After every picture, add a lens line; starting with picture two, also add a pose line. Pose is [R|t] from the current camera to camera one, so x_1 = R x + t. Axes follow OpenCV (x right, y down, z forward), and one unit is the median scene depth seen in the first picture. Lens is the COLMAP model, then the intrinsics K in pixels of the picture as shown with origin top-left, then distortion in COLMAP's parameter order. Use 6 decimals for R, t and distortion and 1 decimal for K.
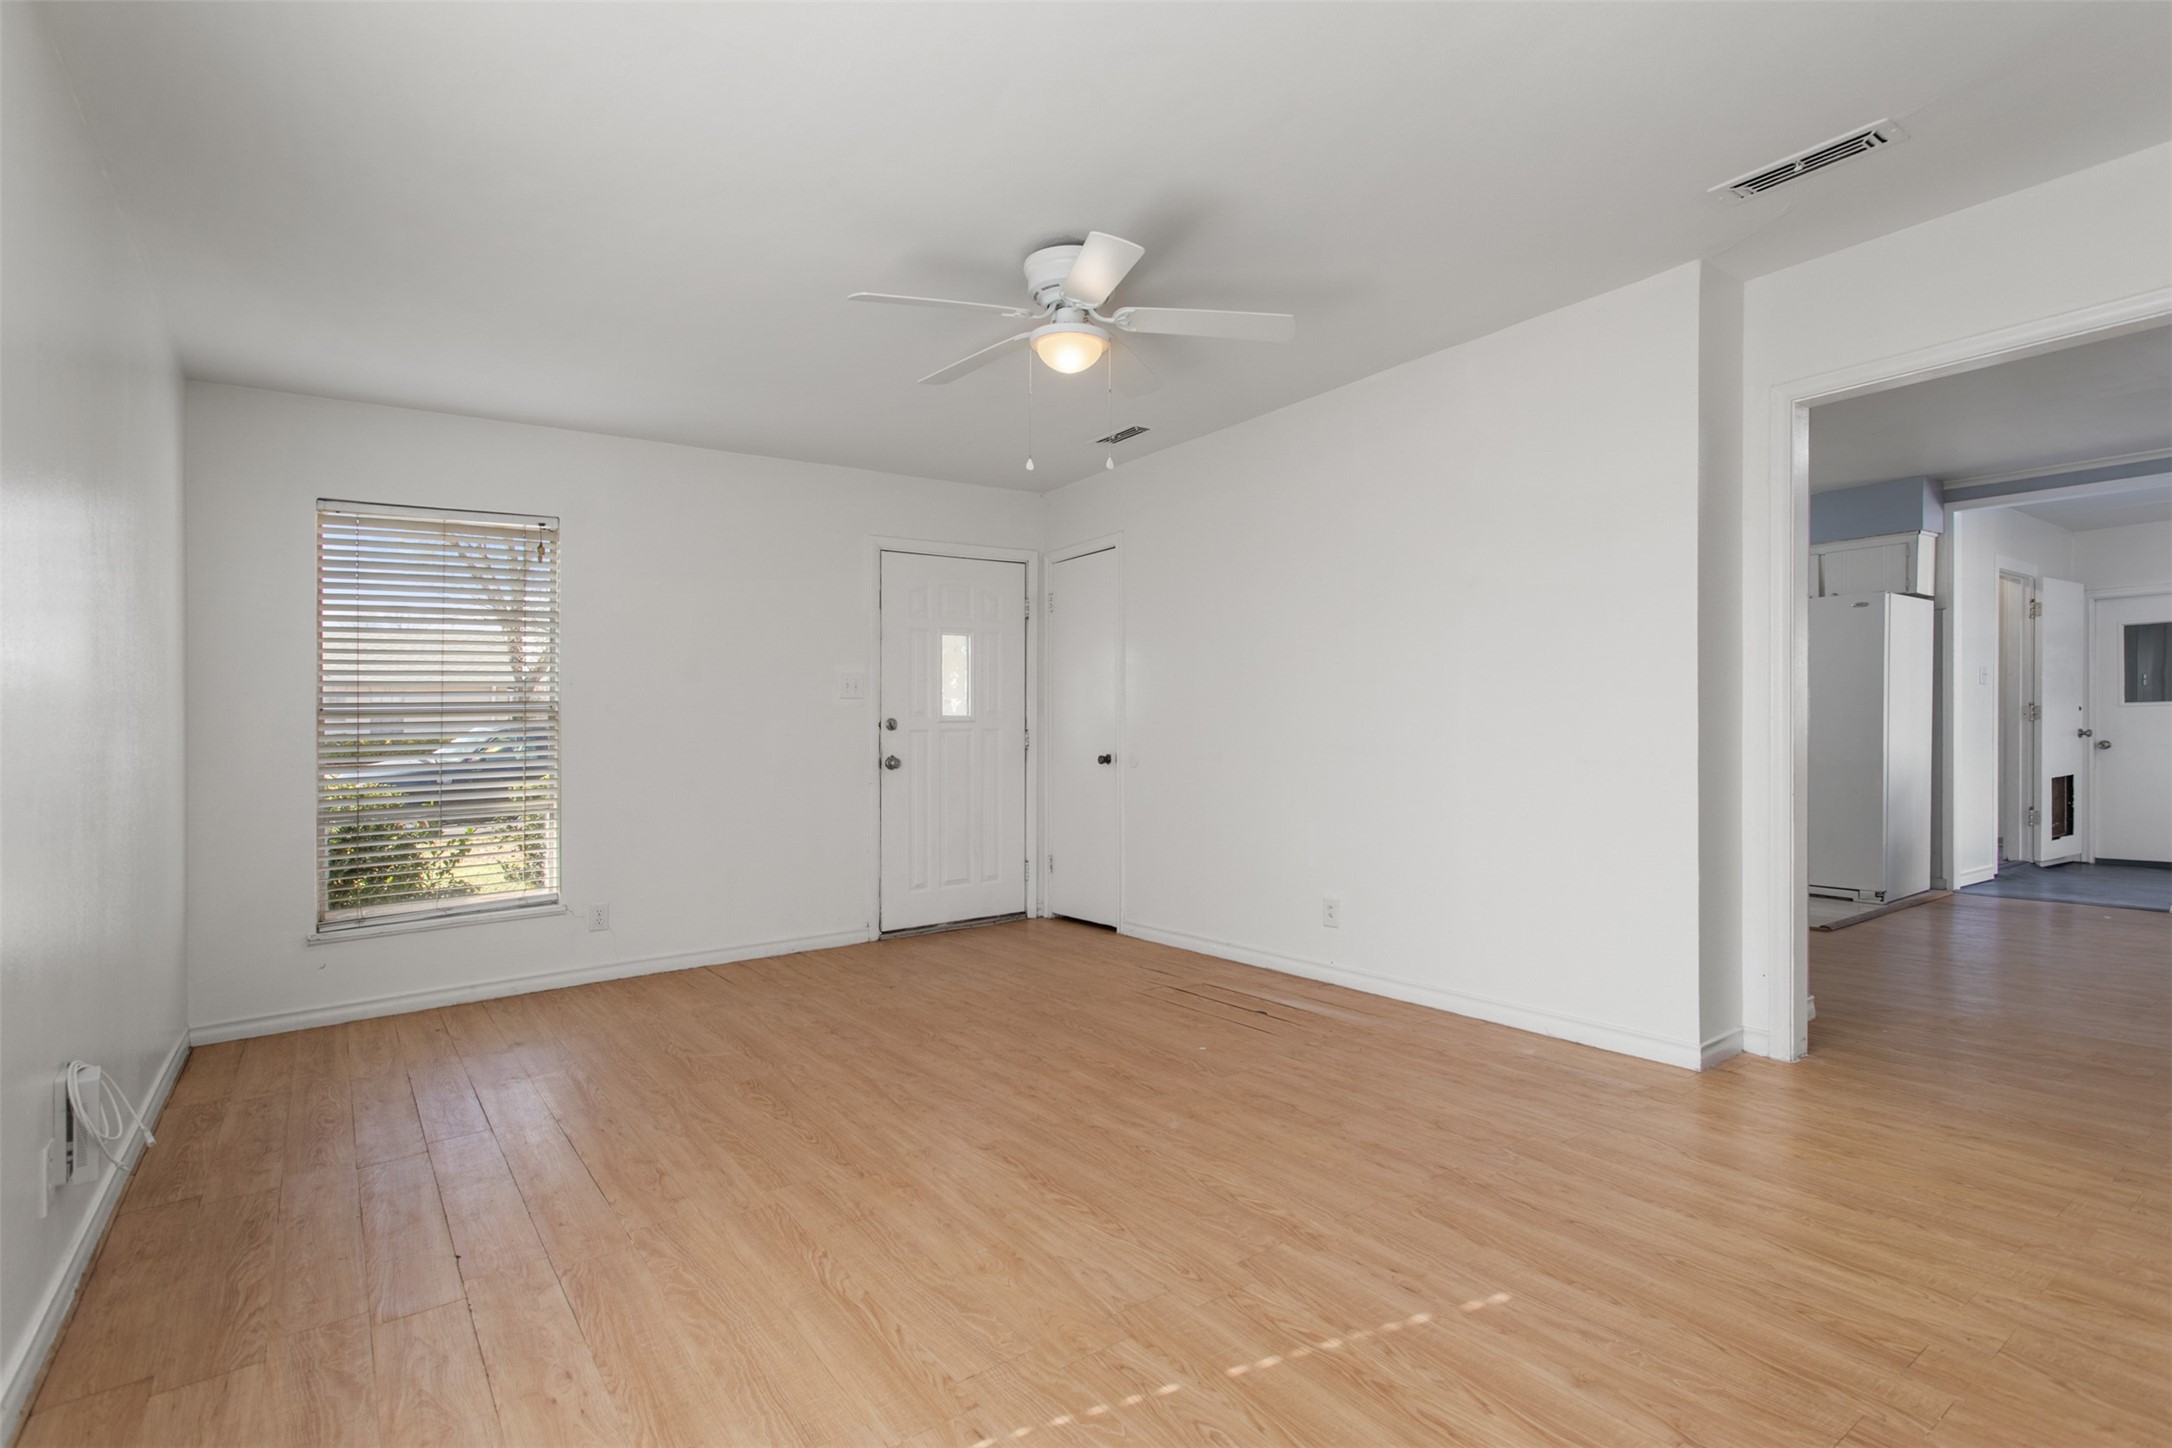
lens RADIAL K [[1048.4, 0, 1086.0], [0, 1048.4, 724.0], [0, 0, 1]] dist [0.005651, 0.000720]
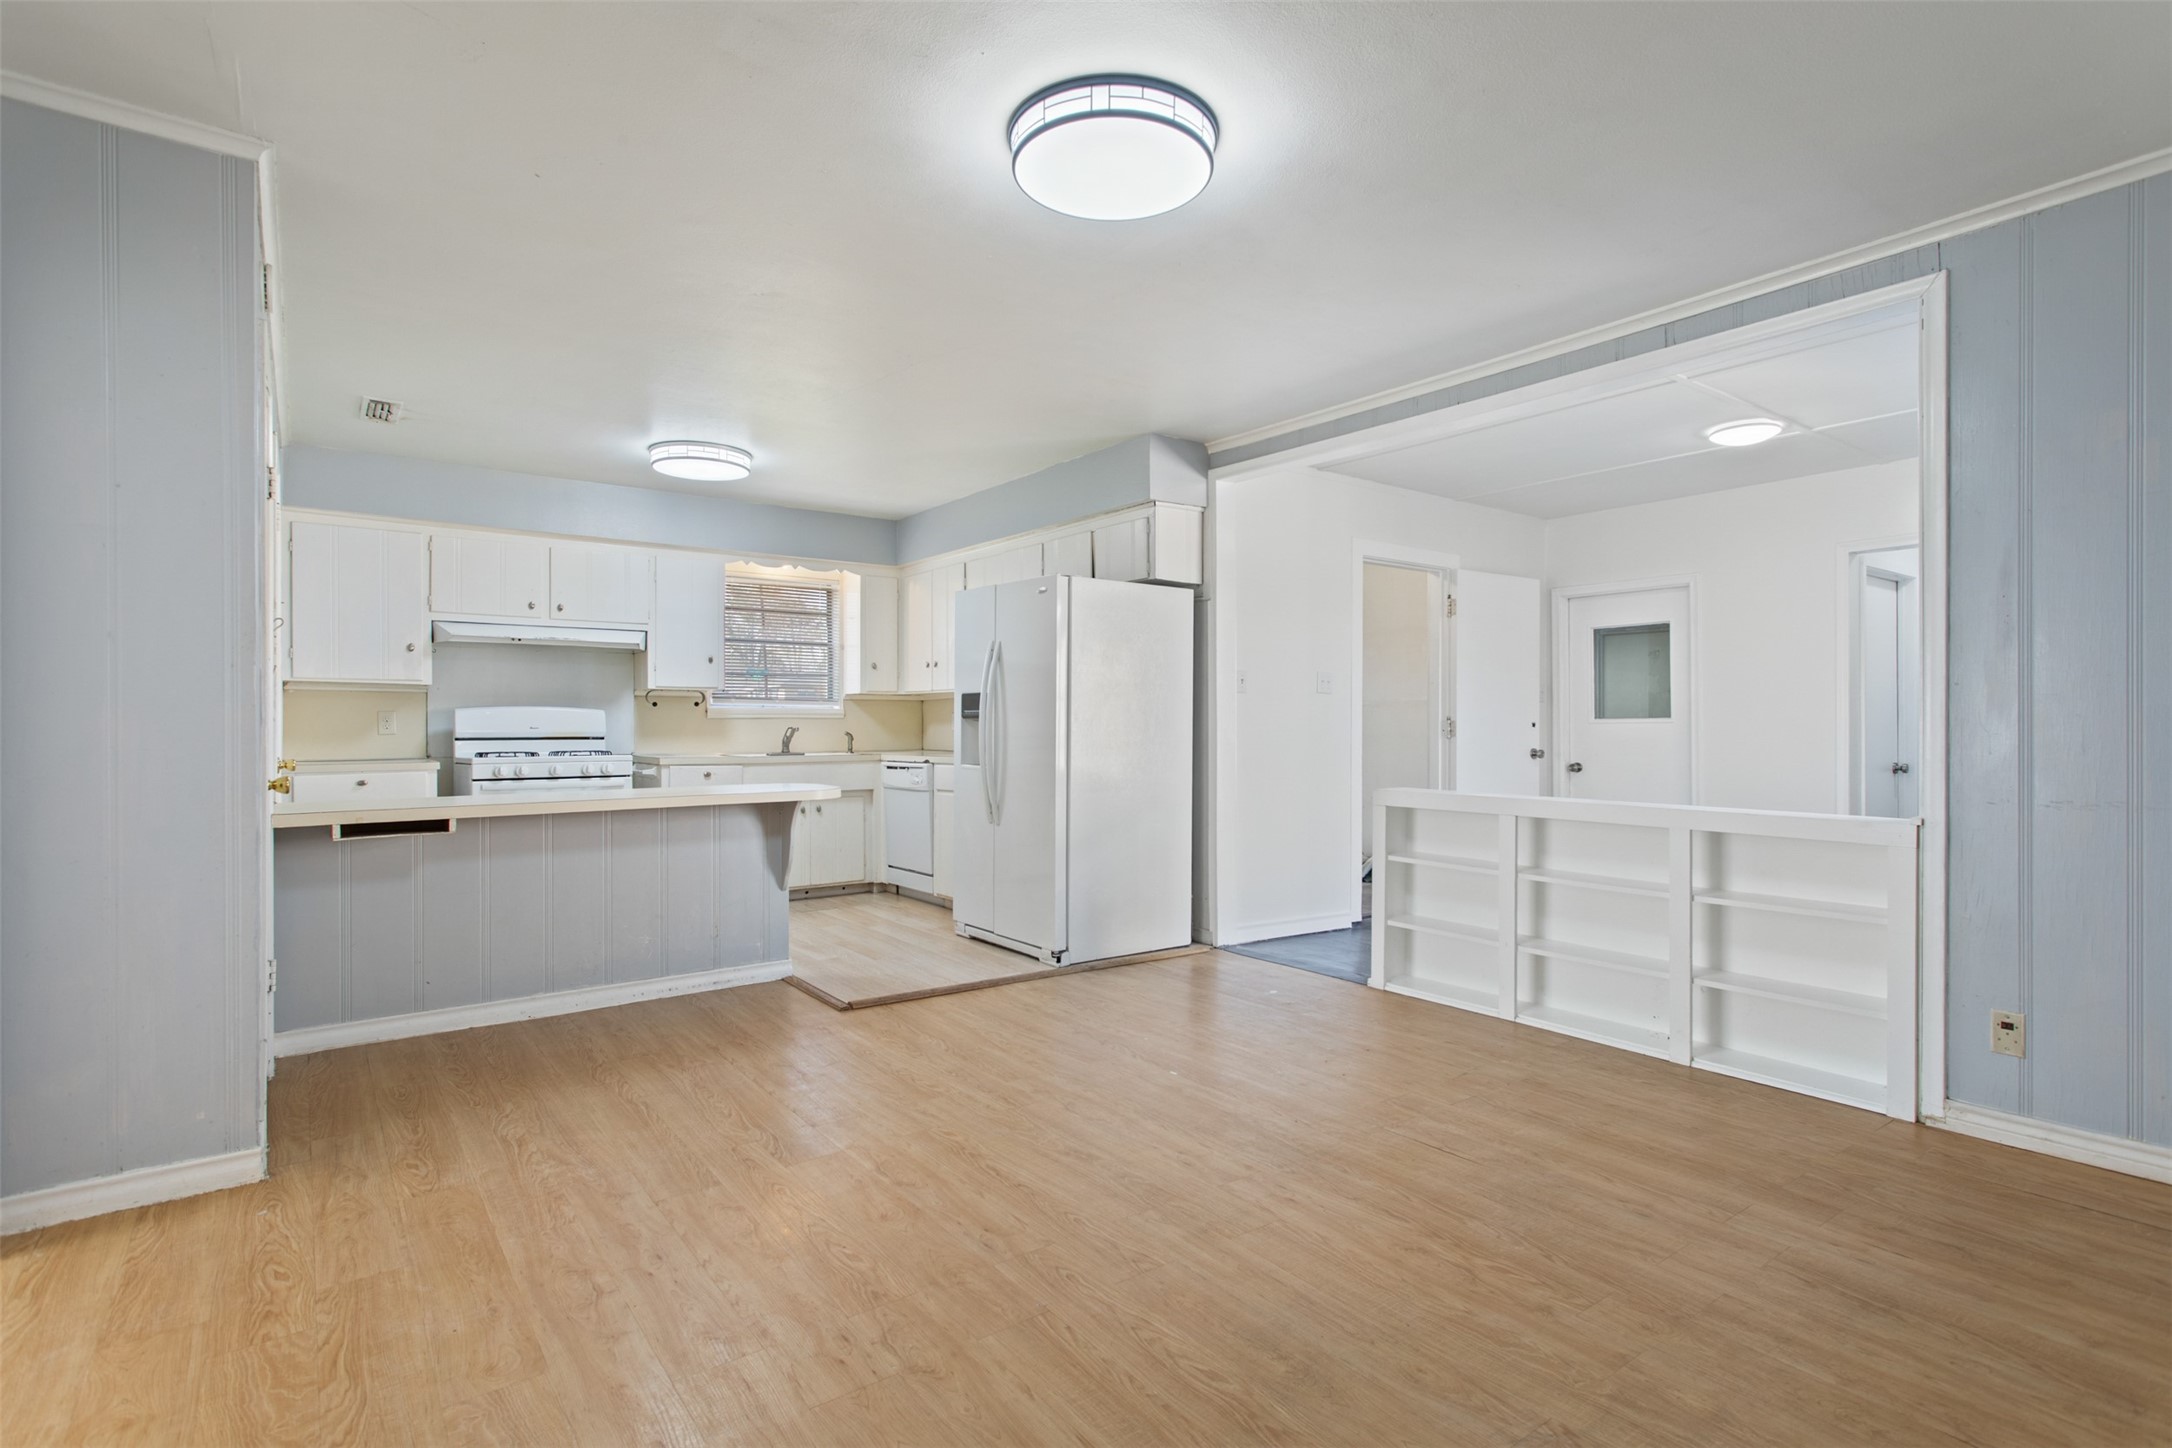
lens RADIAL K [[1060.8, 0, 1094.2], [0, 1060.8, 721.1], [0, 0, 1]] dist [0.001525, 0.000676]
pose [[0.999791, 0.006788, 0.019297, 0.711474], [-0.006440, 0.999816, -0.018043, 0.000406], [-0.019416, 0.017915, 0.999651, 0.183681]]
